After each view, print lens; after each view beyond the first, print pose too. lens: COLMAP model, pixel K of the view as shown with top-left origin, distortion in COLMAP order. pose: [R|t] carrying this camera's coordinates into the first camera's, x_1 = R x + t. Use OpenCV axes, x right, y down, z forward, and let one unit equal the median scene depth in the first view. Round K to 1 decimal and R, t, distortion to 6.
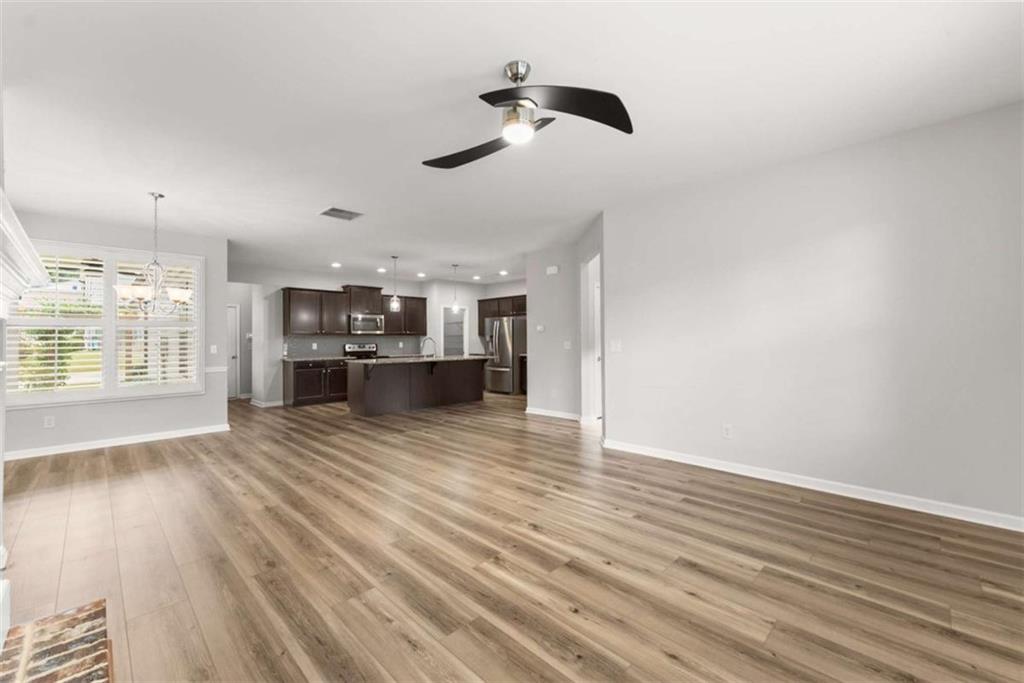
lens RADIAL K [[426.8, 0, 471.7], [0, 426.8, 337.4], [0, 0, 1]] dist [0.001733, 0.000094]
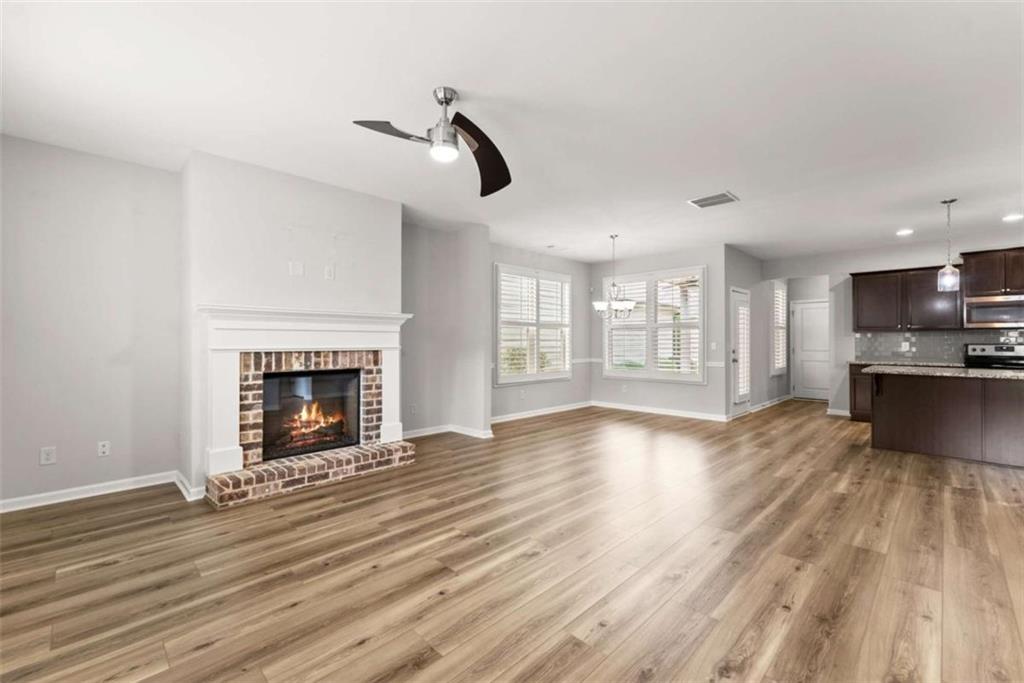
lens RADIAL K [[414.7, 0, 512.4], [0, 414.7, 337.7], [0, 0, 1]] dist [0.000846, 0.000138]
pose [[0.057018, 0.002318, -0.998370, 0.983920], [0.006368, 0.999976, 0.002685, -0.000059], [0.998353, -0.006511, 0.057002, 0.915521]]
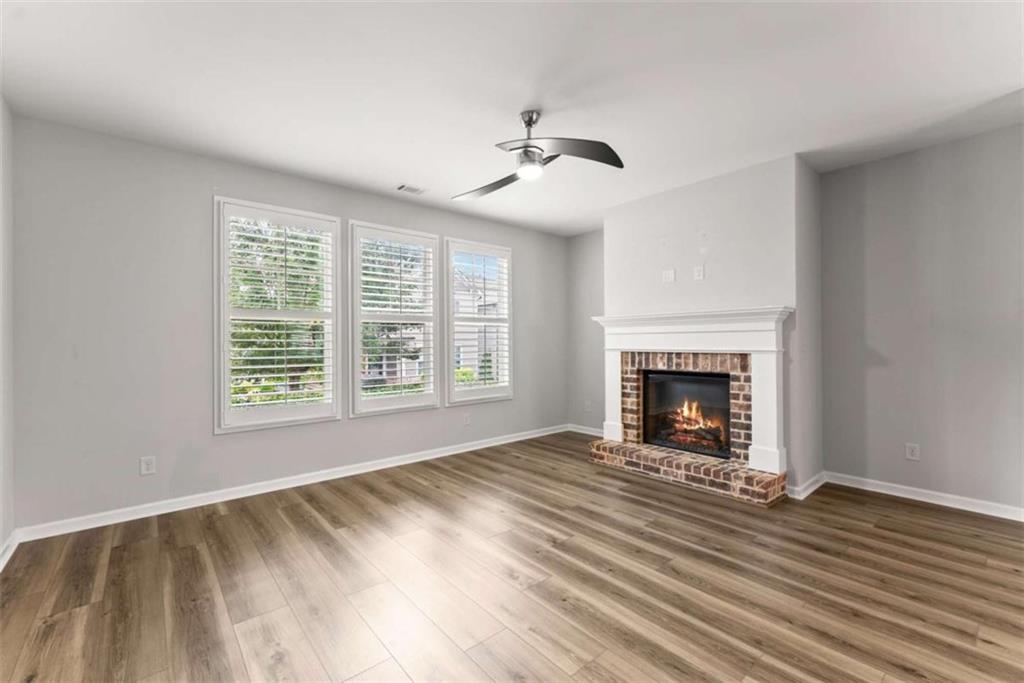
lens RADIAL K [[425.0, 0, 512.0], [0, 425.0, 341.5], [0, 0, 1]] dist [0.000804, 0.000074]
pose [[-0.999864, 0.016398, -0.001900, 0.138960], [0.016416, 0.999819, -0.009626, 0.011414], [0.001741, -0.009656, -0.999952, 1.805149]]
